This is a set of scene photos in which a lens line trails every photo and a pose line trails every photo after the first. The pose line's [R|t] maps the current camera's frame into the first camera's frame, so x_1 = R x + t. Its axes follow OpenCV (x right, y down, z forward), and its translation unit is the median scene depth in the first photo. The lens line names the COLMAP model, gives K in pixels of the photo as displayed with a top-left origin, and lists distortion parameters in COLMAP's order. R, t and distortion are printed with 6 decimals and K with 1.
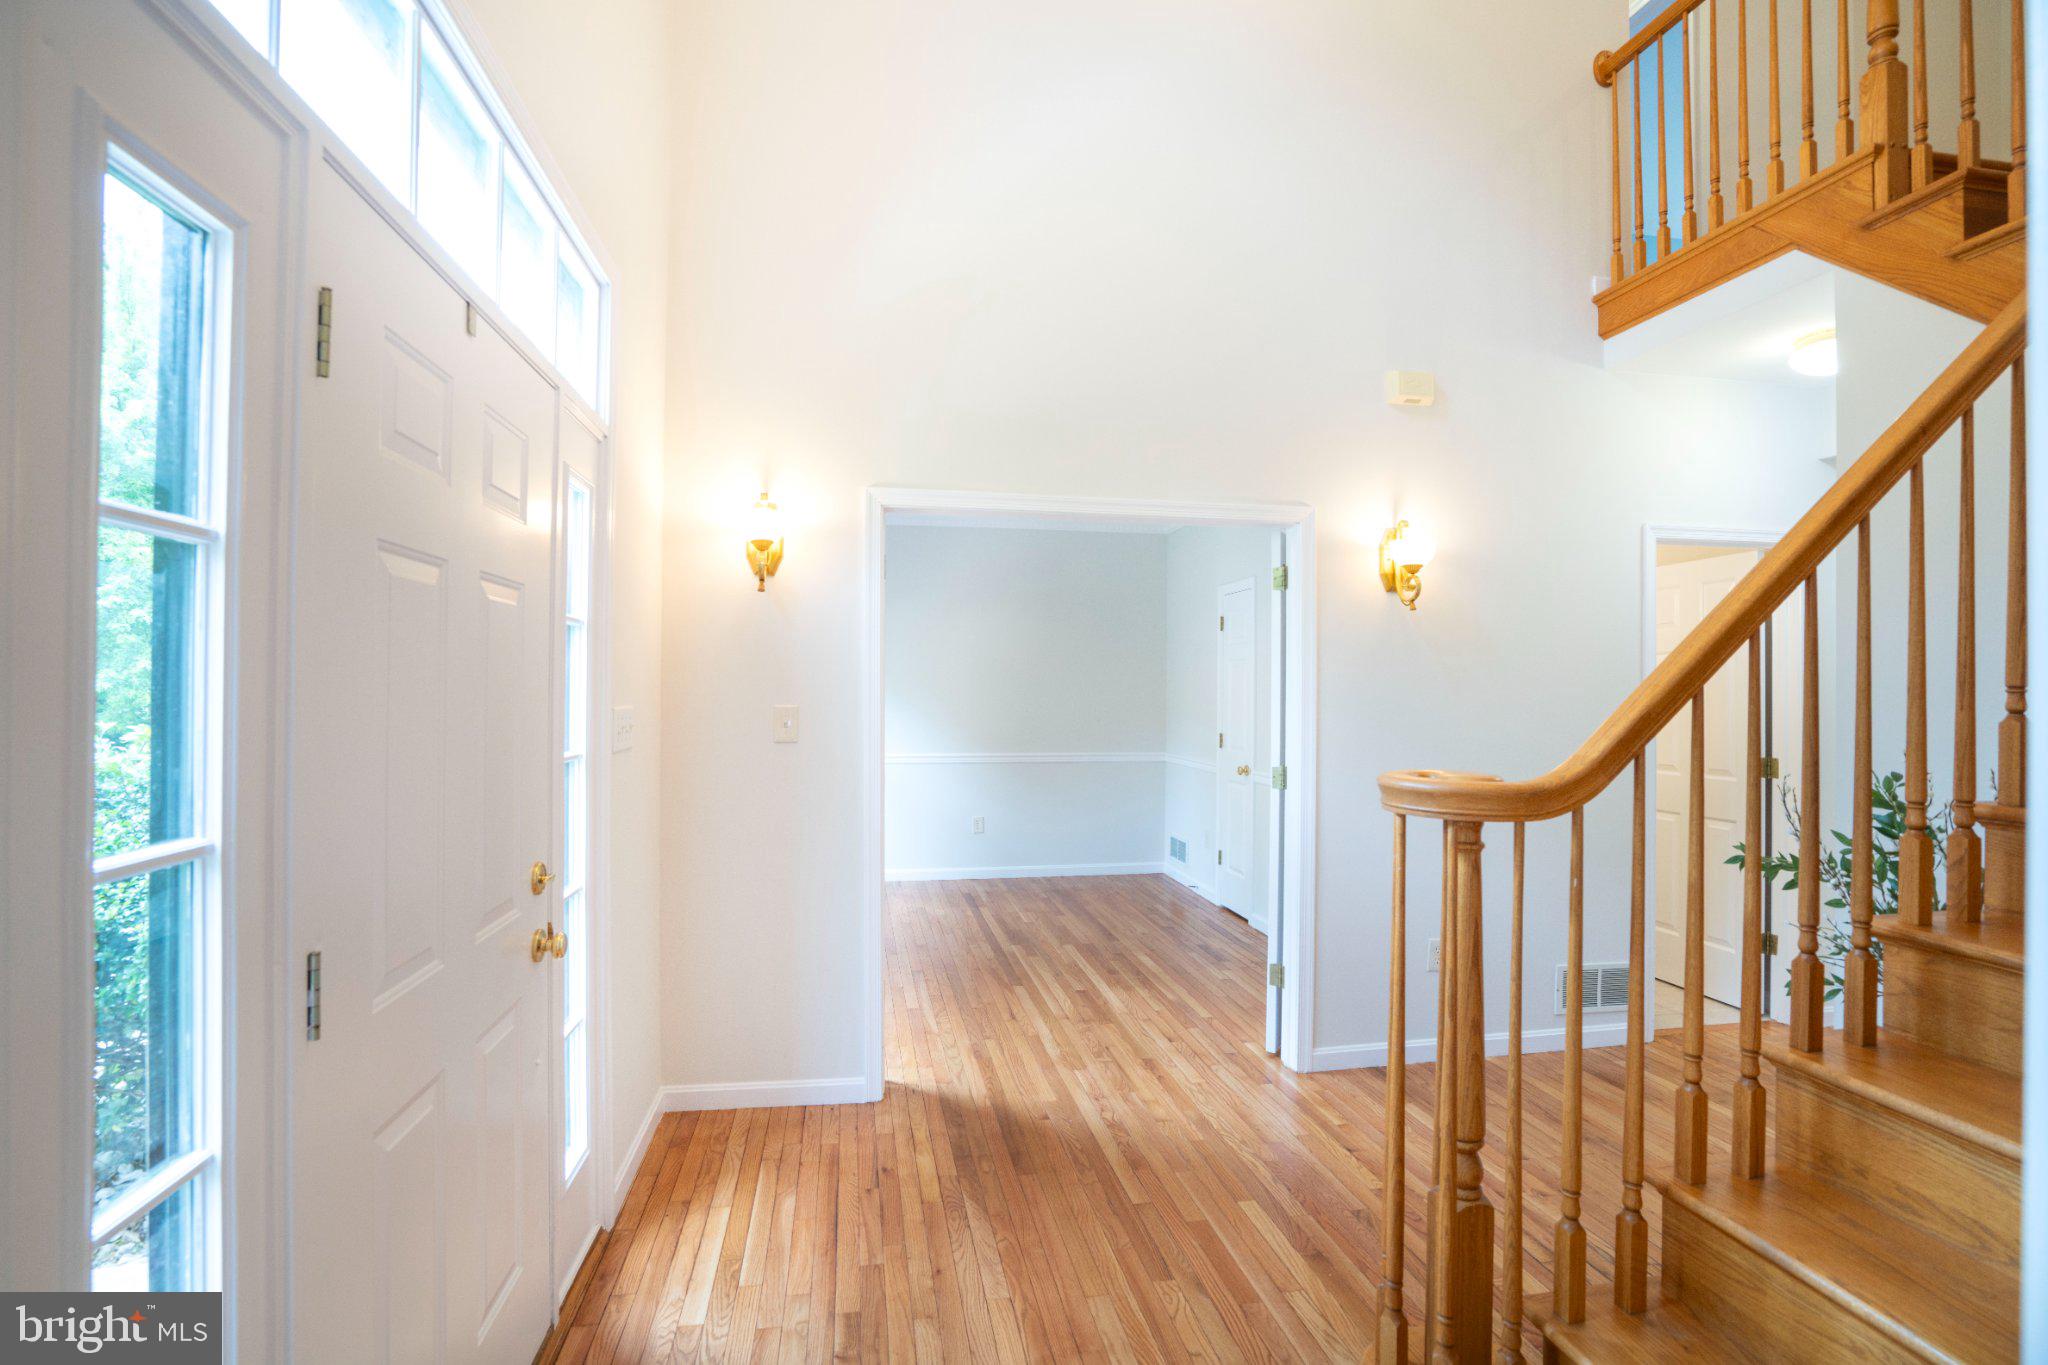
lens RADIAL K [[942.7, 0, 1022.7], [0, 942.7, 690.2], [0, 0, 1]] dist [-0.063171, 0.024706]
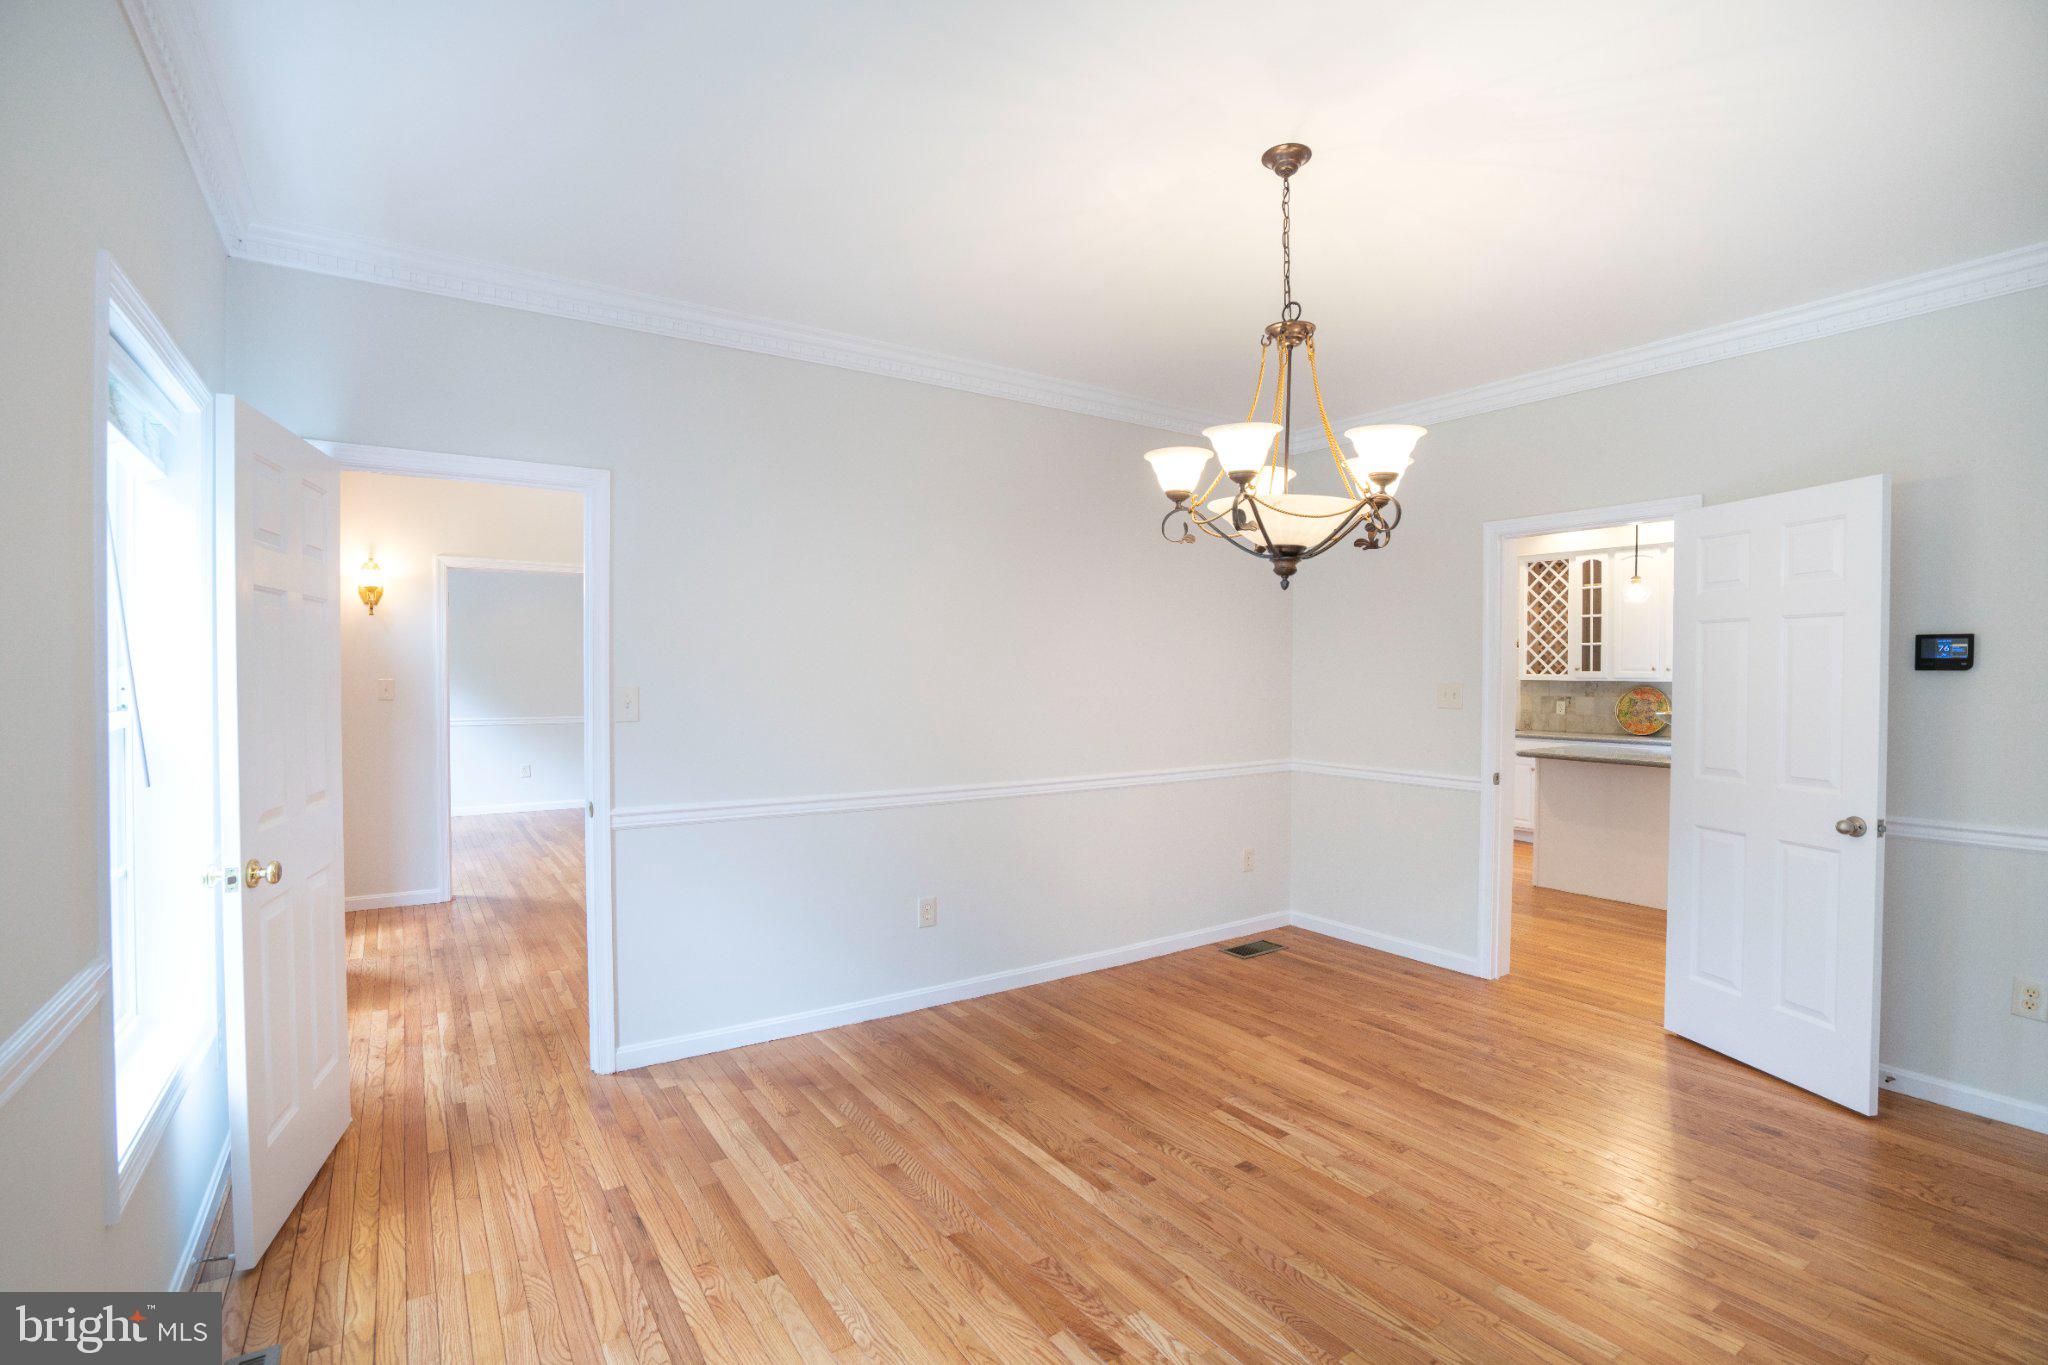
lens RADIAL K [[942.7, 0, 1022.7], [0, 942.7, 690.2], [0, 0, 1]] dist [-0.063171, 0.024706]
pose [[0.914903, -0.009397, 0.403565, 0.130122], [0.002930, 0.999857, 0.016638, 0.011084], [-0.403664, -0.014039, 0.914800, -0.955779]]
